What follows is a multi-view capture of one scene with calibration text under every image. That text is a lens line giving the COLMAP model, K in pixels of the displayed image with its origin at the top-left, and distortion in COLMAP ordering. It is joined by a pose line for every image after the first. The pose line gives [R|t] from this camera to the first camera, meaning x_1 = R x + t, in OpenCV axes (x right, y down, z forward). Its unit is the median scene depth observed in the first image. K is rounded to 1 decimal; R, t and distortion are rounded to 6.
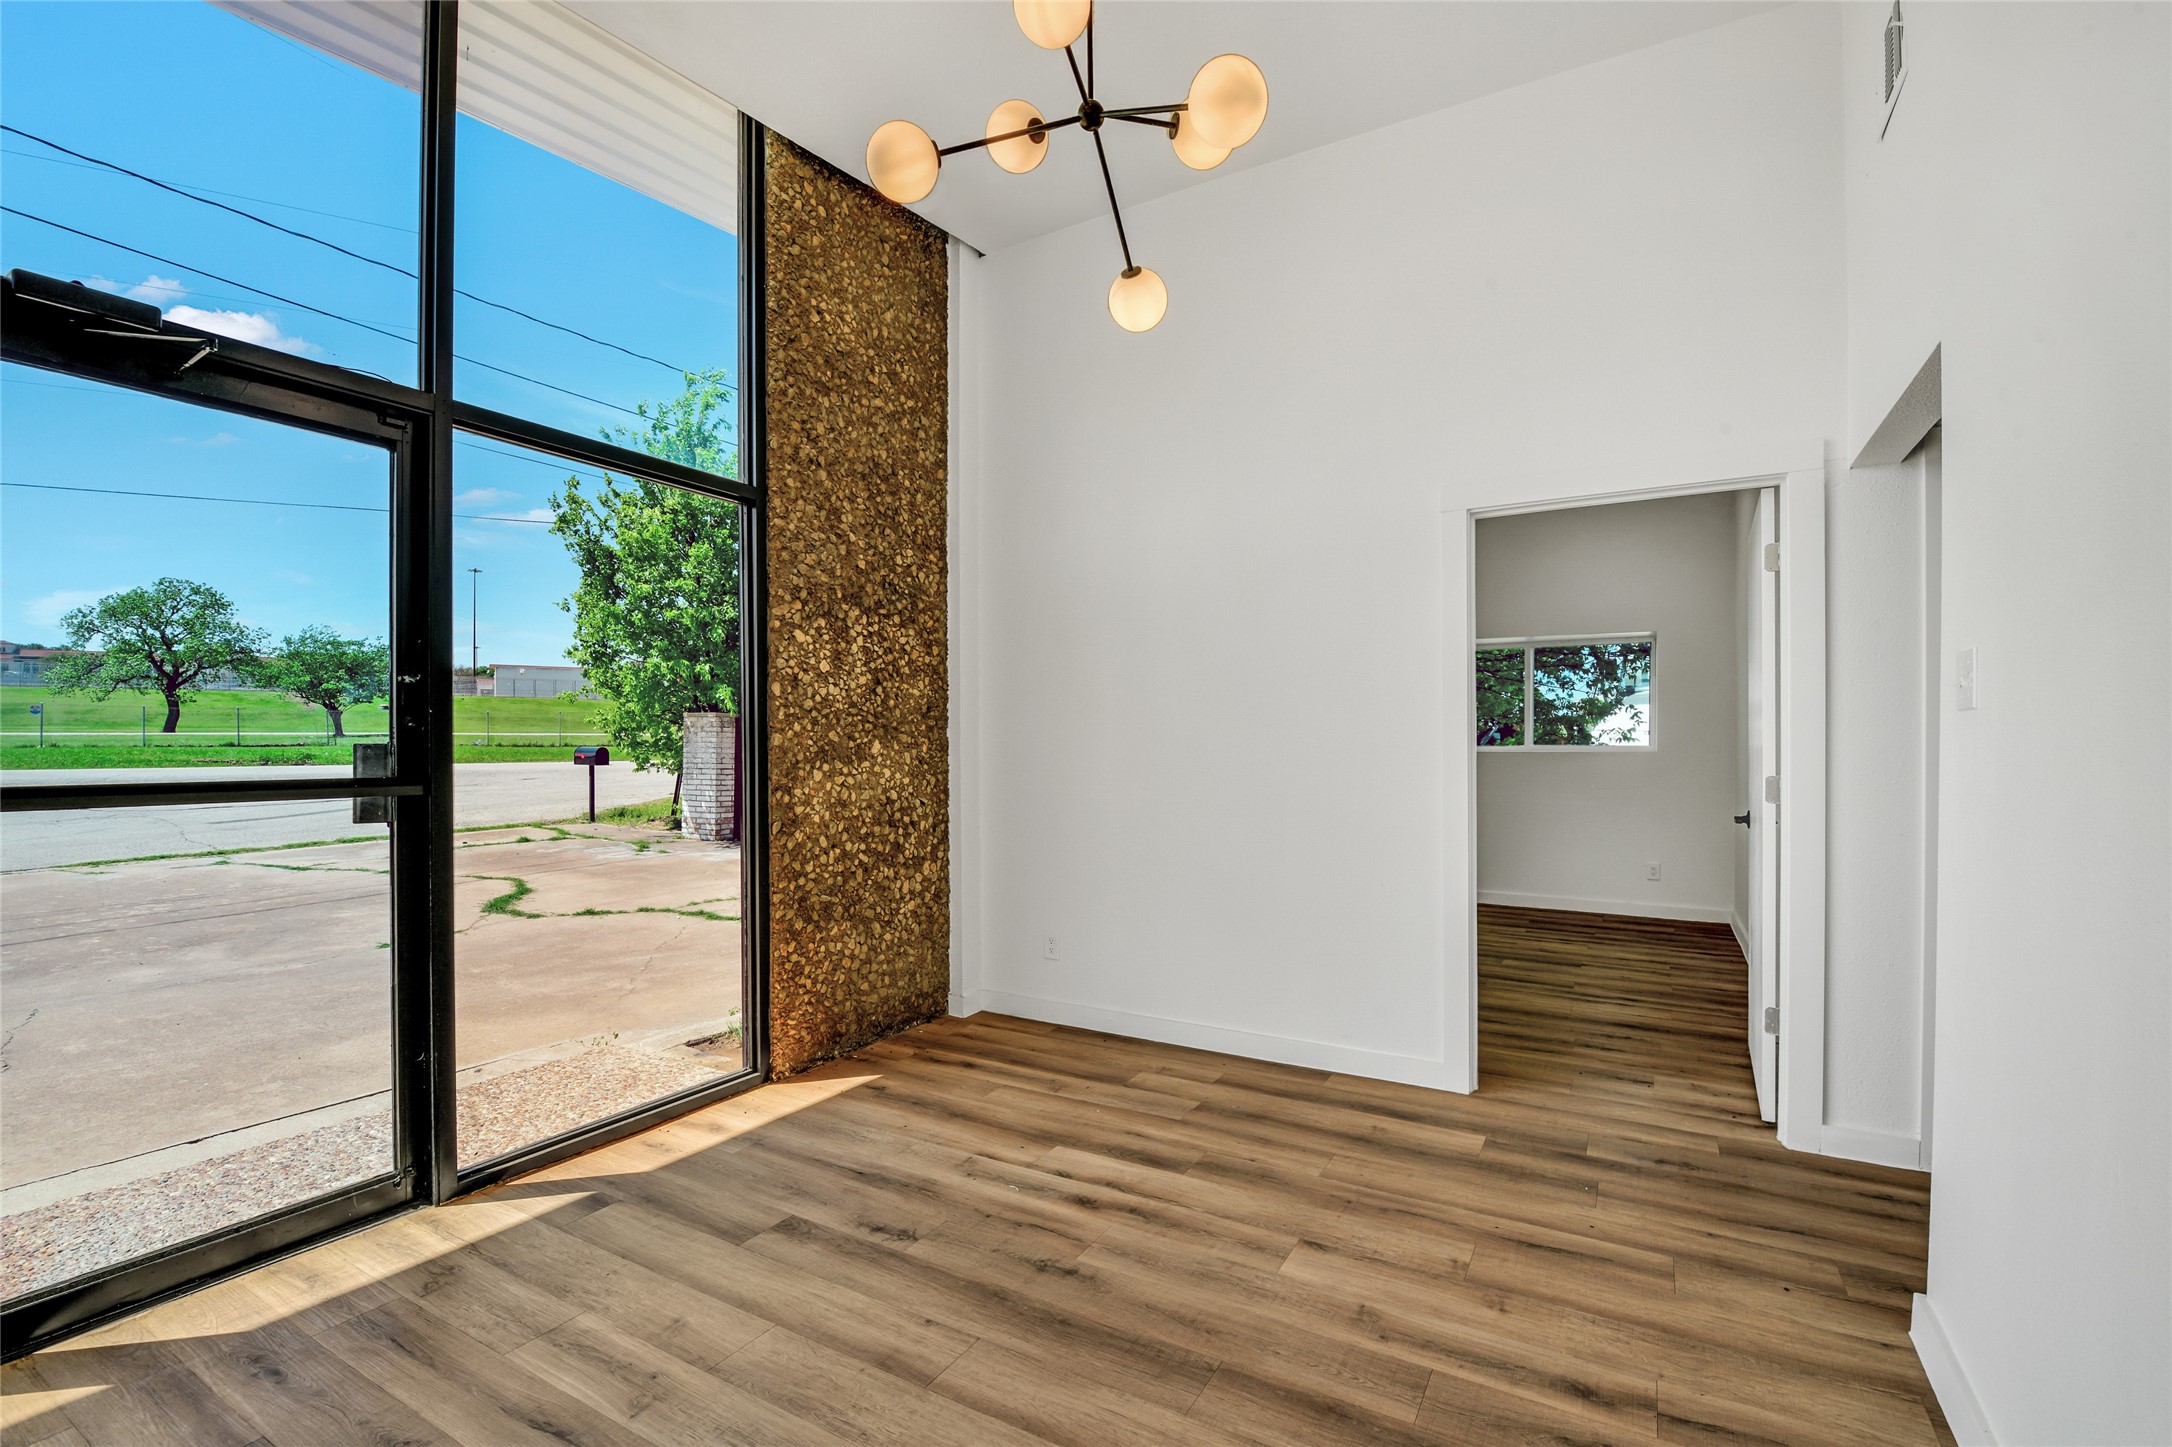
lens RADIAL K [[951.5, 0, 1098.0], [0, 951.5, 735.7], [0, 0, 1]] dist [-0.000240, -0.010350]
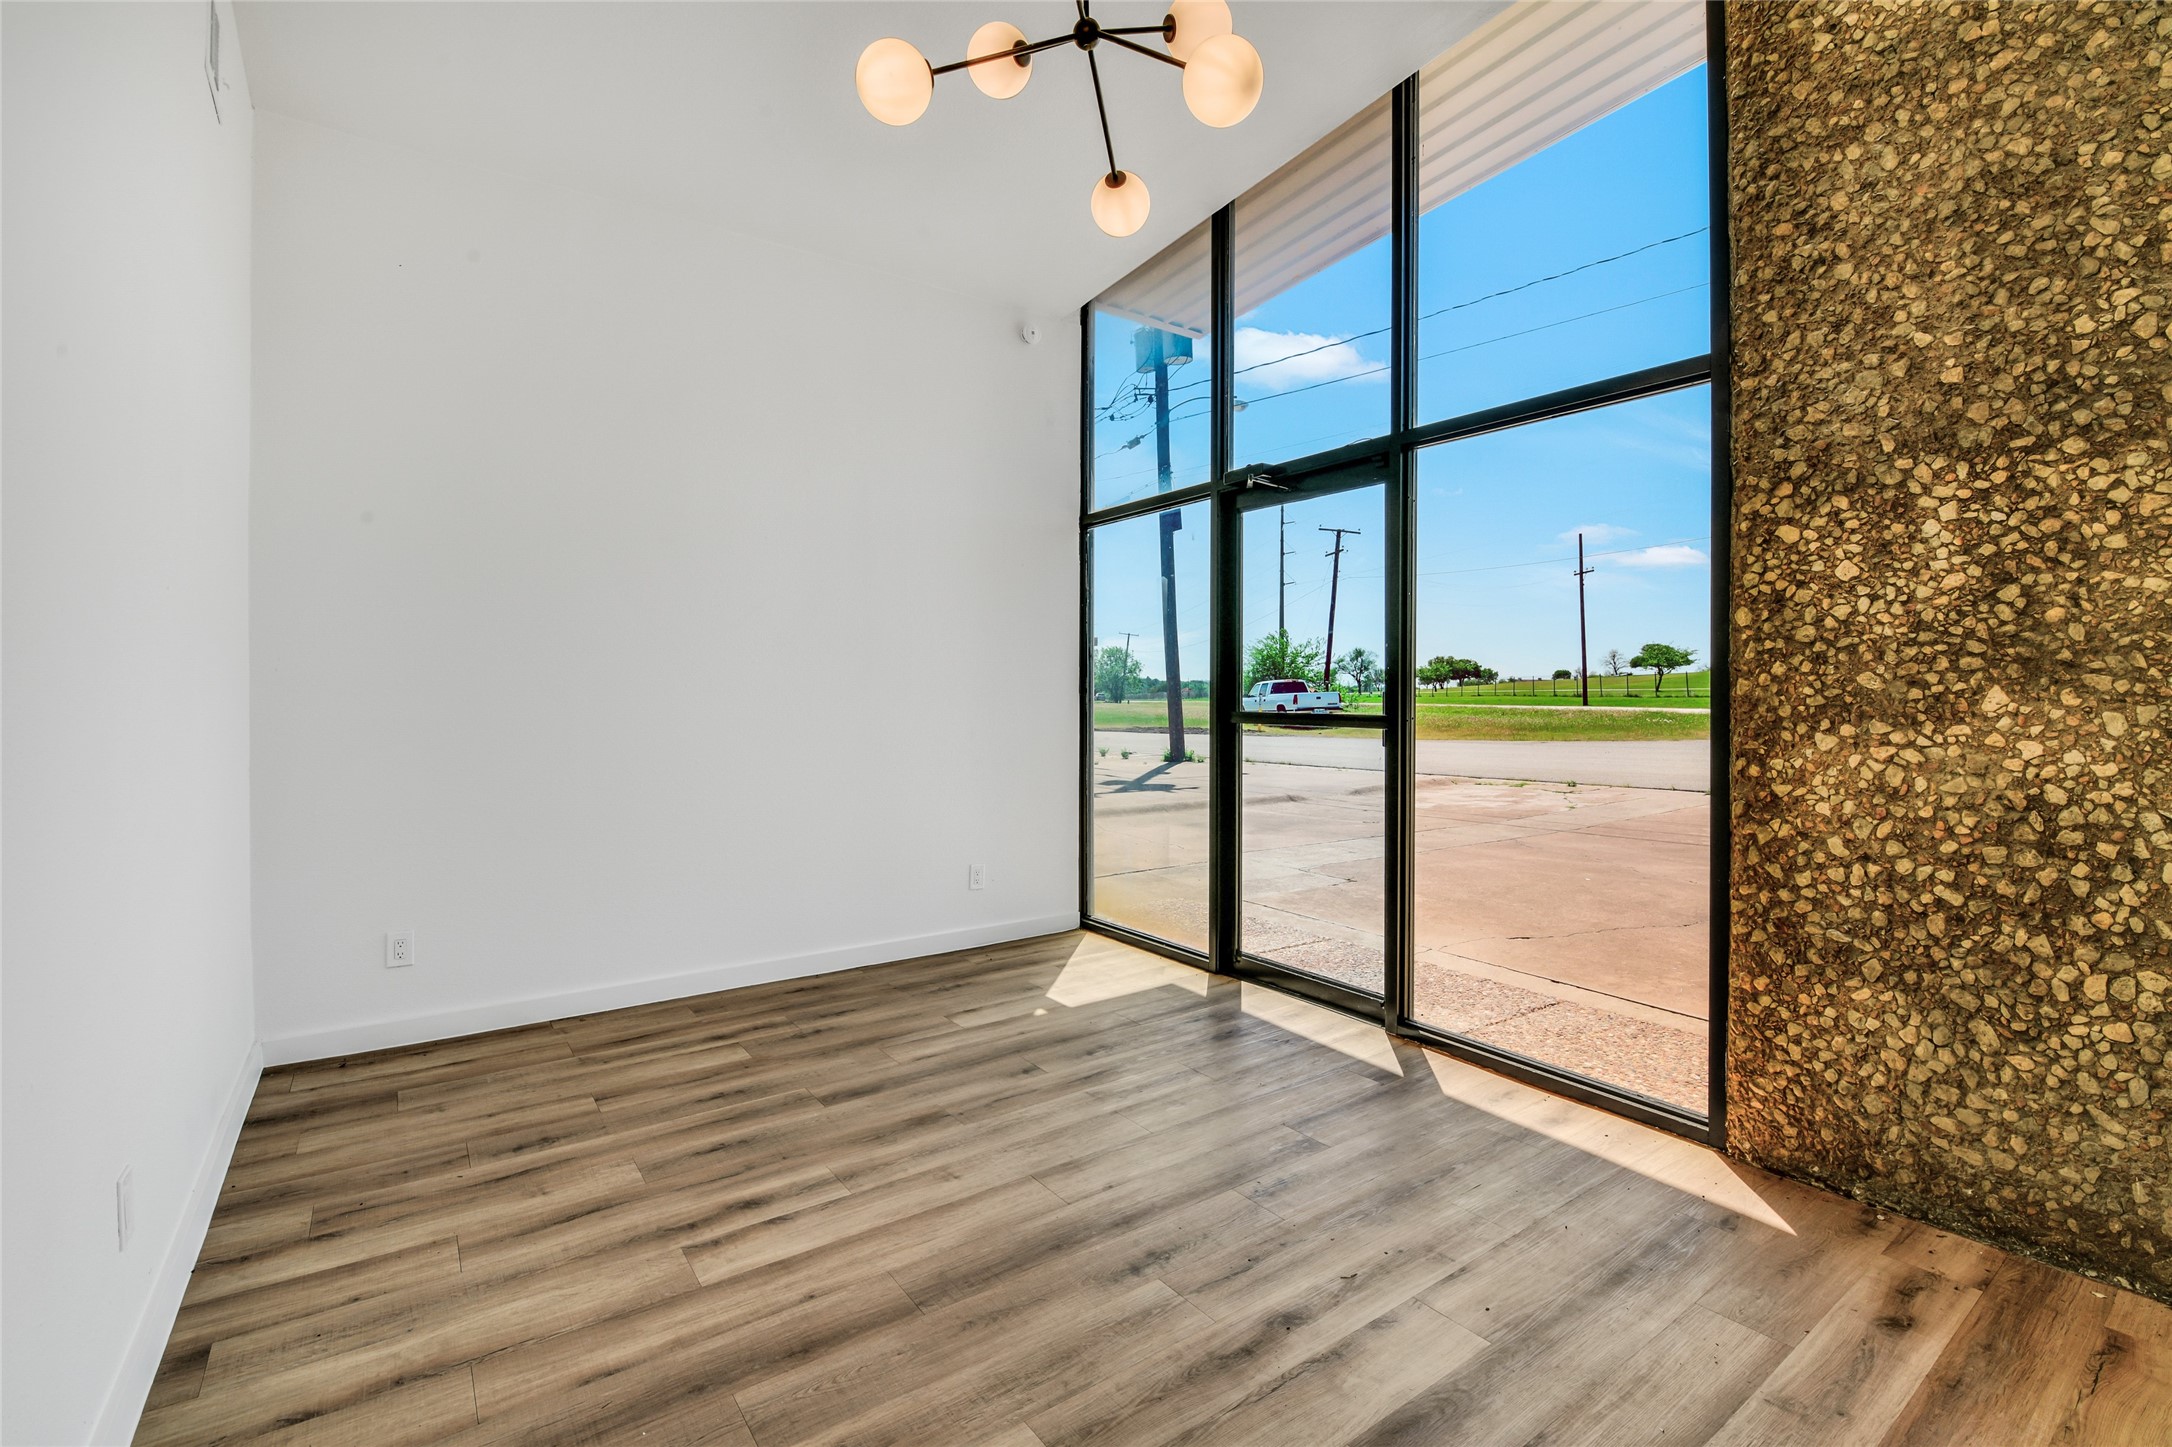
lens RADIAL K [[981.7, 0, 1111.4], [0, 981.7, 680.3], [0, 0, 1]] dist [0.000431, -0.011701]
pose [[-0.405810, -0.010000, -0.913903, 0.518104], [0.004146, 0.999910, -0.012782, 0.006534], [0.913948, -0.008976, -0.405732, 0.836695]]
